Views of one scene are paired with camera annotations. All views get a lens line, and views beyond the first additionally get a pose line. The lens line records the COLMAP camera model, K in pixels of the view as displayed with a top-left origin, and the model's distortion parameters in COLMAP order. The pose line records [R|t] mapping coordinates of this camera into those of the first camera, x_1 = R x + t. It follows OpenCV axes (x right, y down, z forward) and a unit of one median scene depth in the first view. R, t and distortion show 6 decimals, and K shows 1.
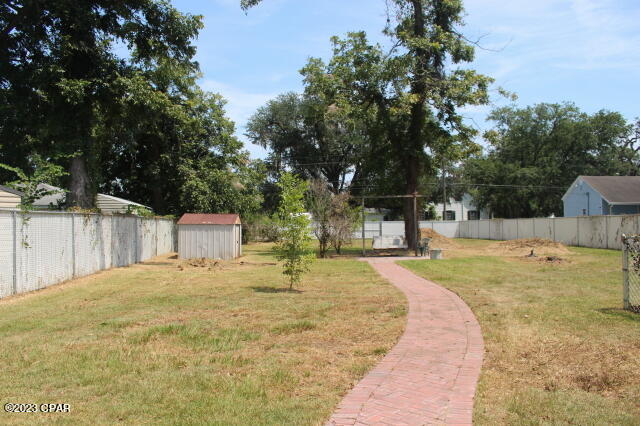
lens RADIAL K [[529.9, 0, 321.2], [0, 529.9, 211.4], [0, 0, 1]] dist [-0.123385, 0.003417]
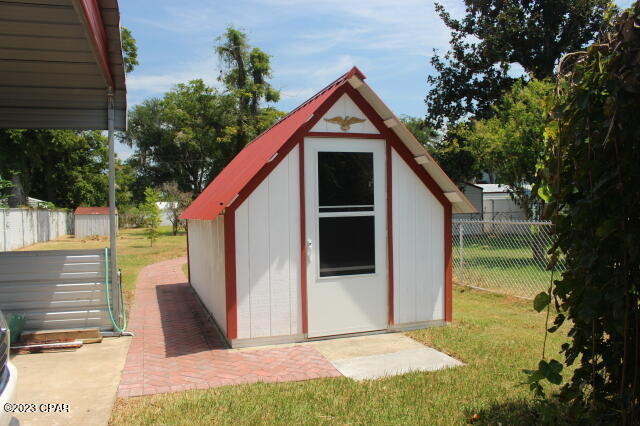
lens RADIAL K [[529.9, 0, 318.3], [0, 529.9, 217.4], [0, 0, 1]] dist [-0.123385, 0.003417]
pose [[0.971215, -0.016045, 0.237663, 0.038934], [0.007741, 0.999328, 0.035833, -0.012014], [-0.238078, -0.032962, 0.970686, -0.481305]]
